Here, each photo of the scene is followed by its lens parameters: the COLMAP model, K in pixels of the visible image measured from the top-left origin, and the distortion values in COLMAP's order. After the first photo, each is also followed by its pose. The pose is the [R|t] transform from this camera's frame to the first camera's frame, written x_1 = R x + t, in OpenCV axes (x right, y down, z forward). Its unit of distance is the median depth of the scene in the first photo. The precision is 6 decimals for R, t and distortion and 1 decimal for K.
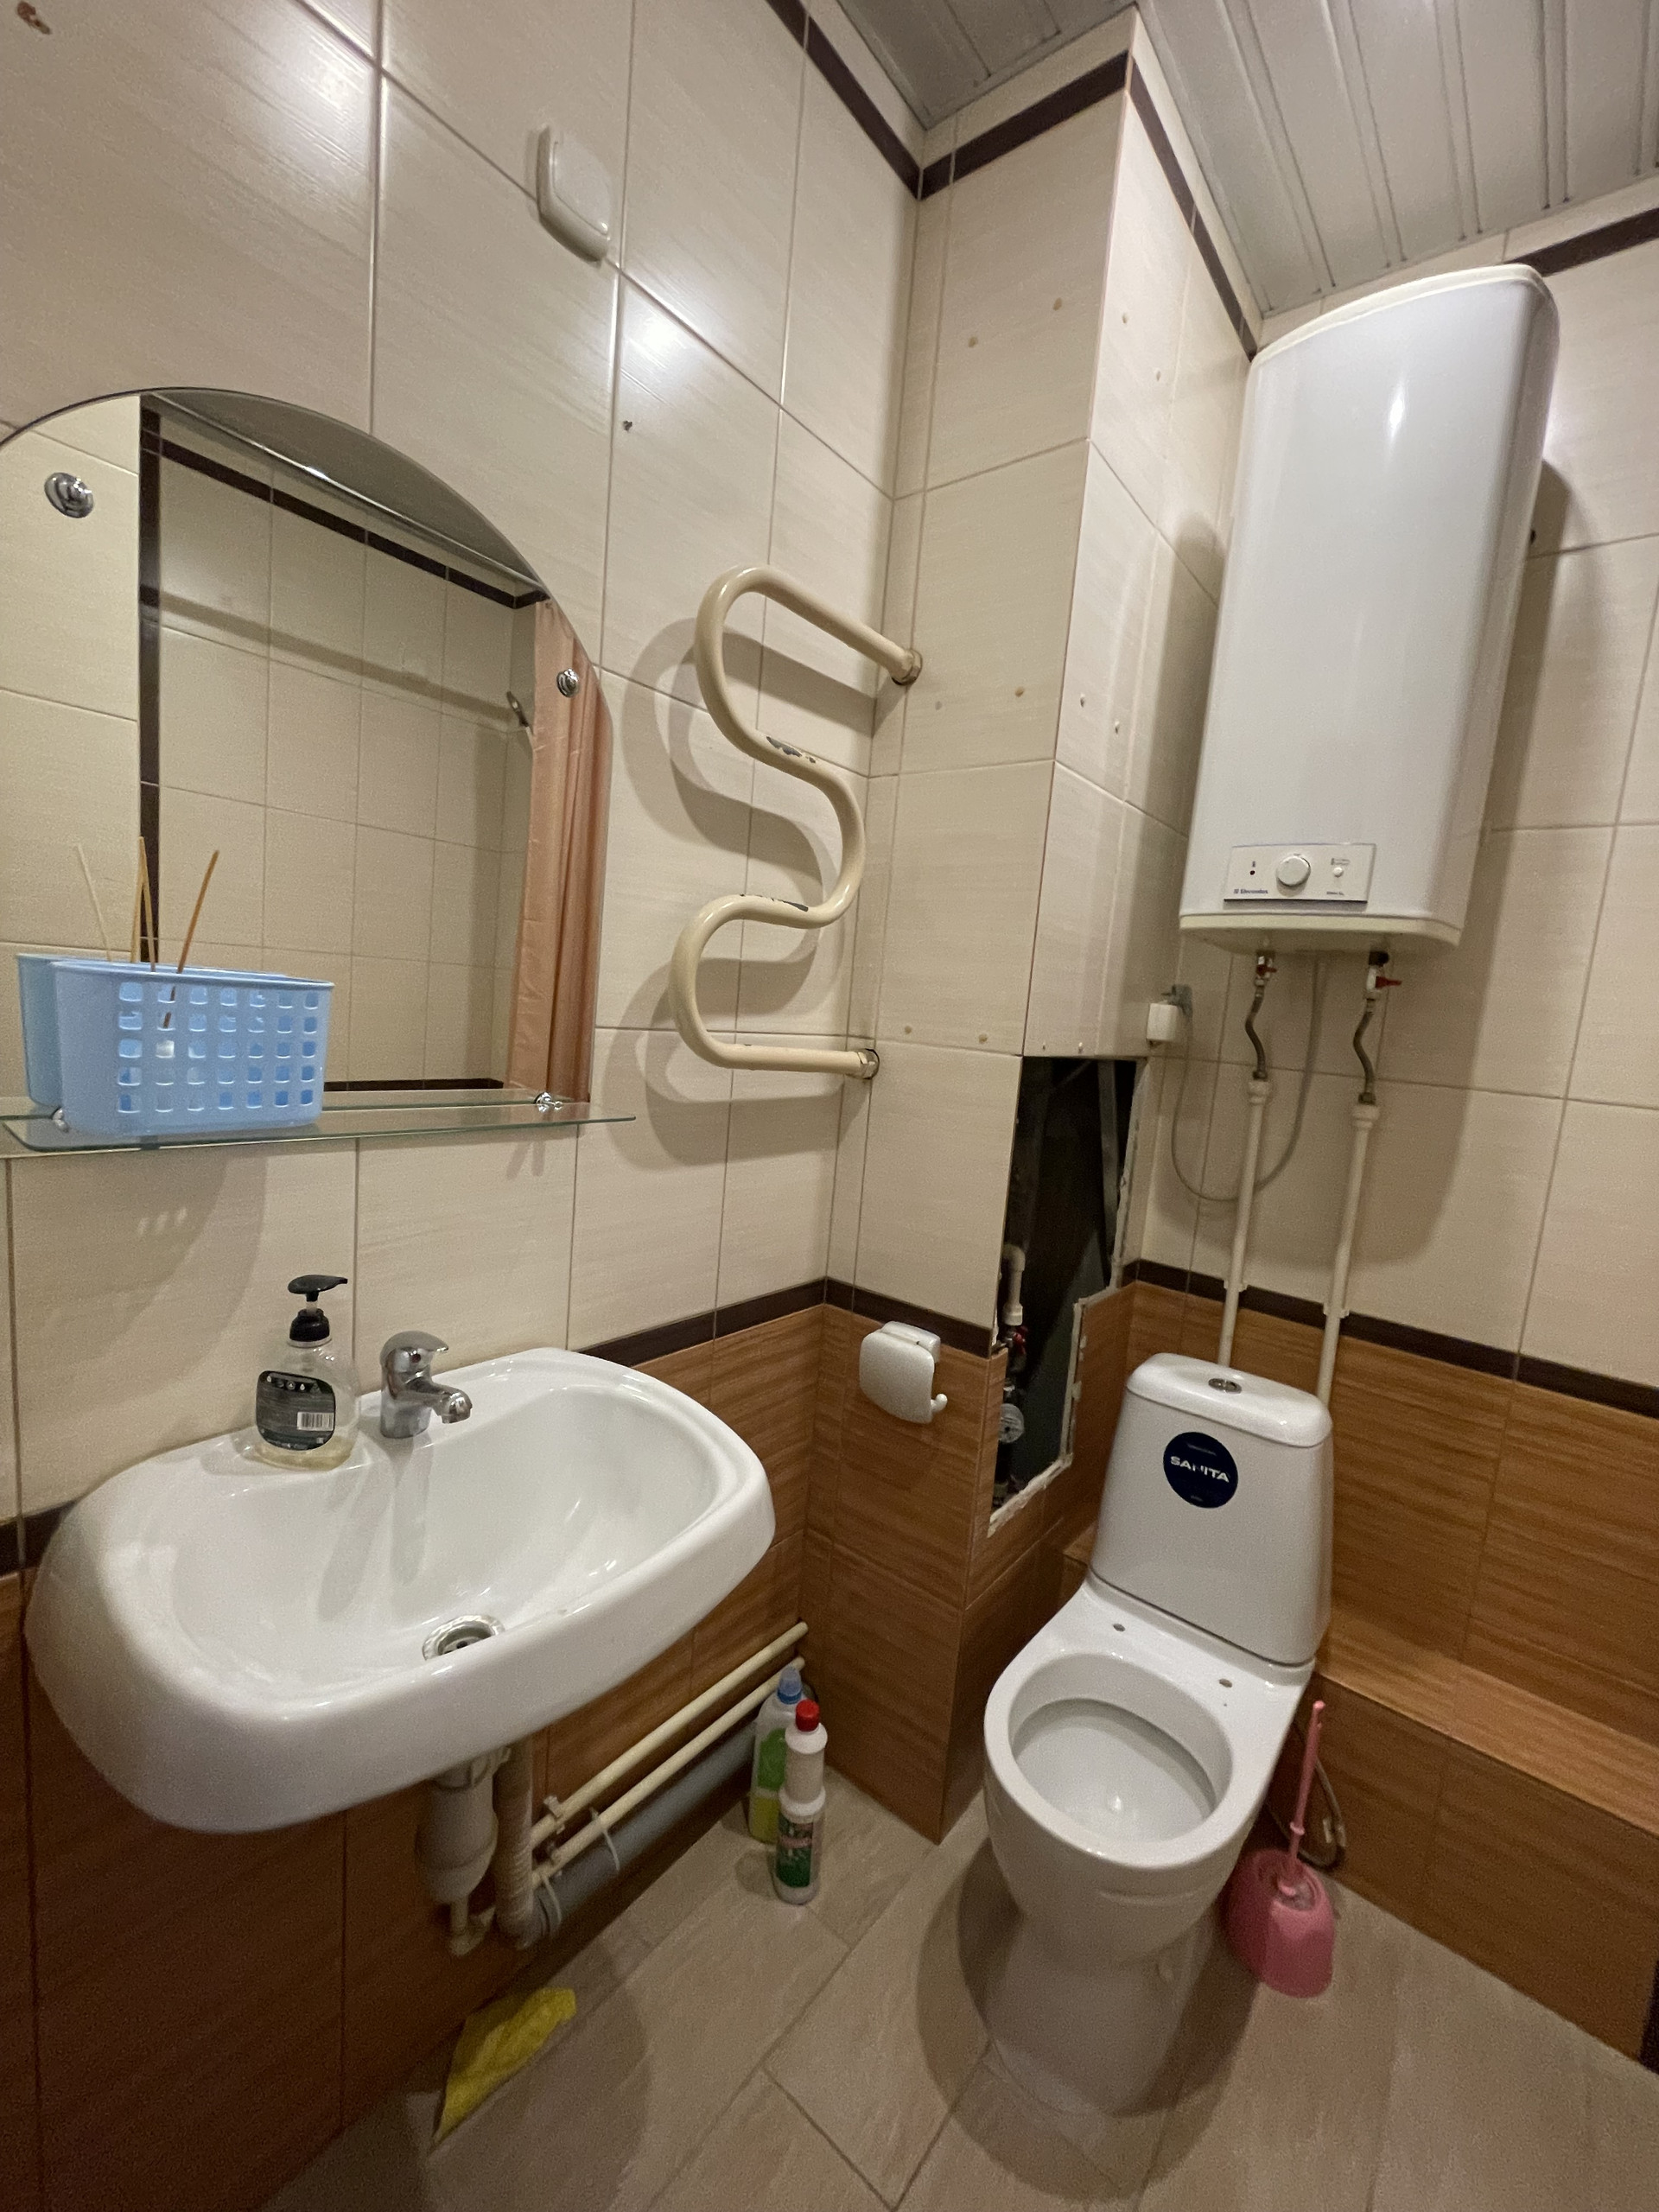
lens RADIAL K [[893.4, 0, 830.0], [0, 893.4, 1108.1], [0, 0, 1]] dist [0.000114, -0.000066]
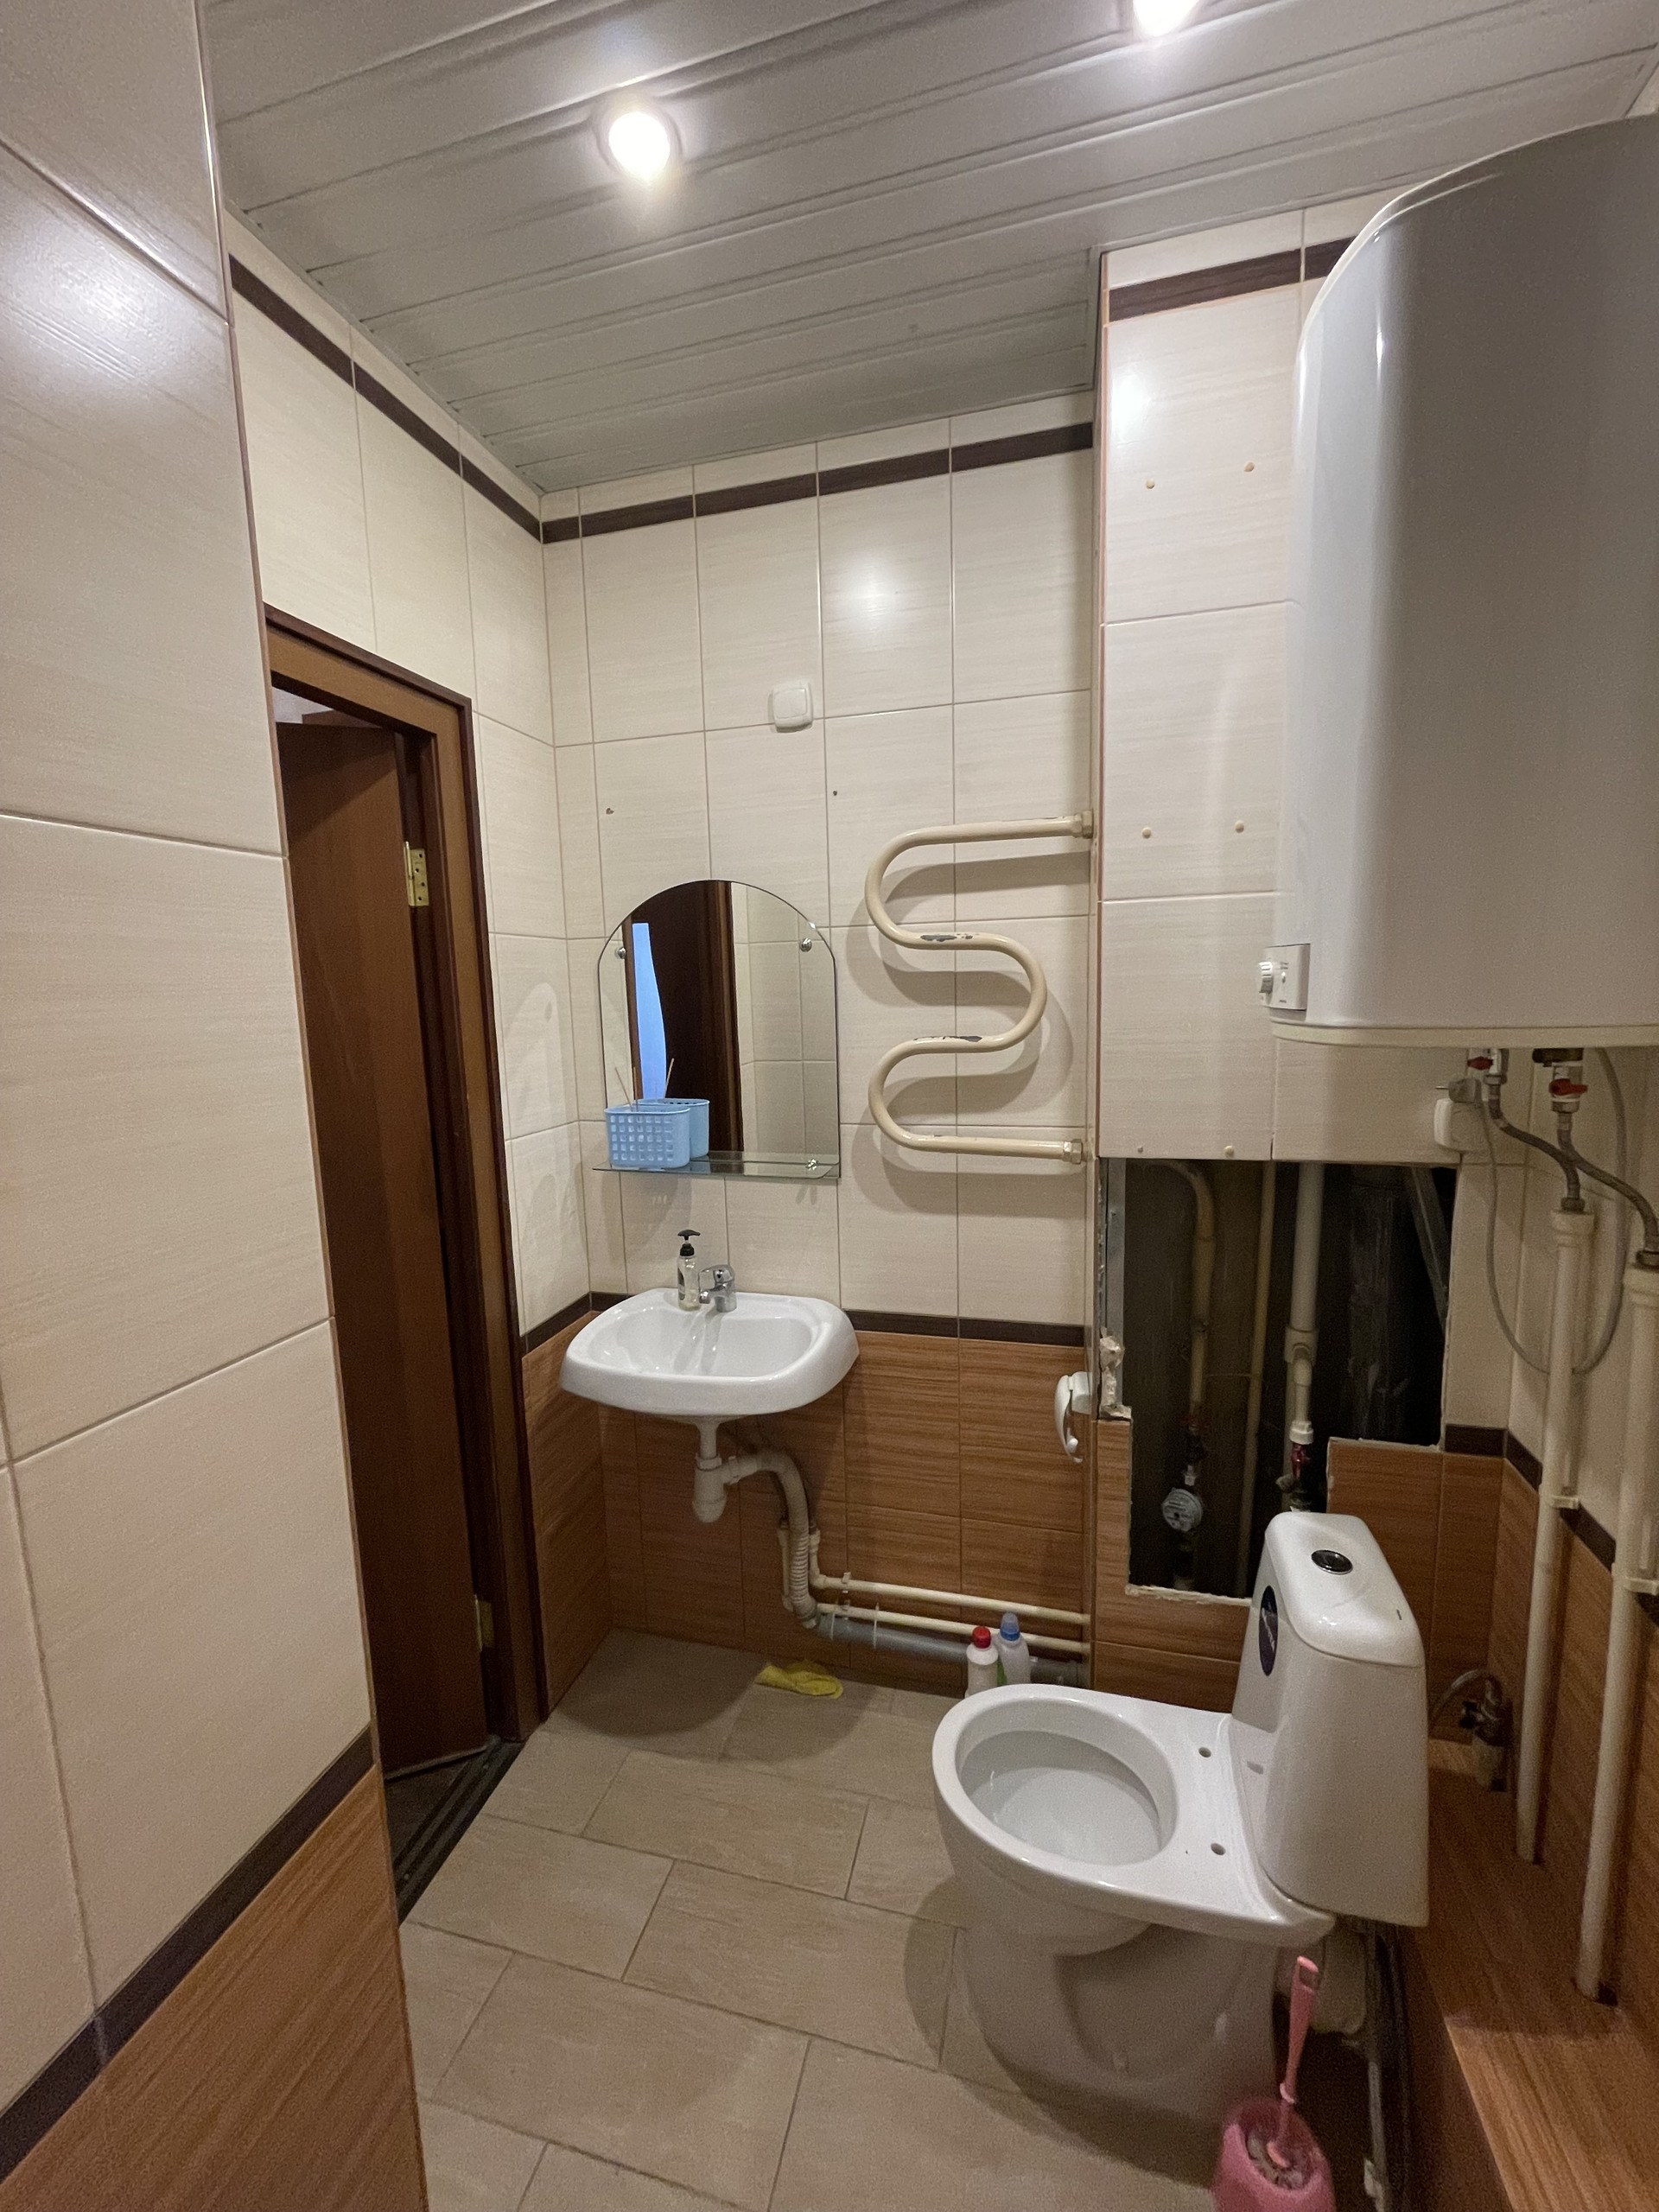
lens RADIAL K [[893.4, 0, 824.7], [0, 893.4, 1105.5], [0, 0, 1]] dist [0.000114, -0.000066]
pose [[0.401346, 0.023433, -0.915627, 1.139053], [-0.049074, 0.998787, 0.004051, -0.113430], [0.914611, 0.043307, 0.402009, 0.225086]]
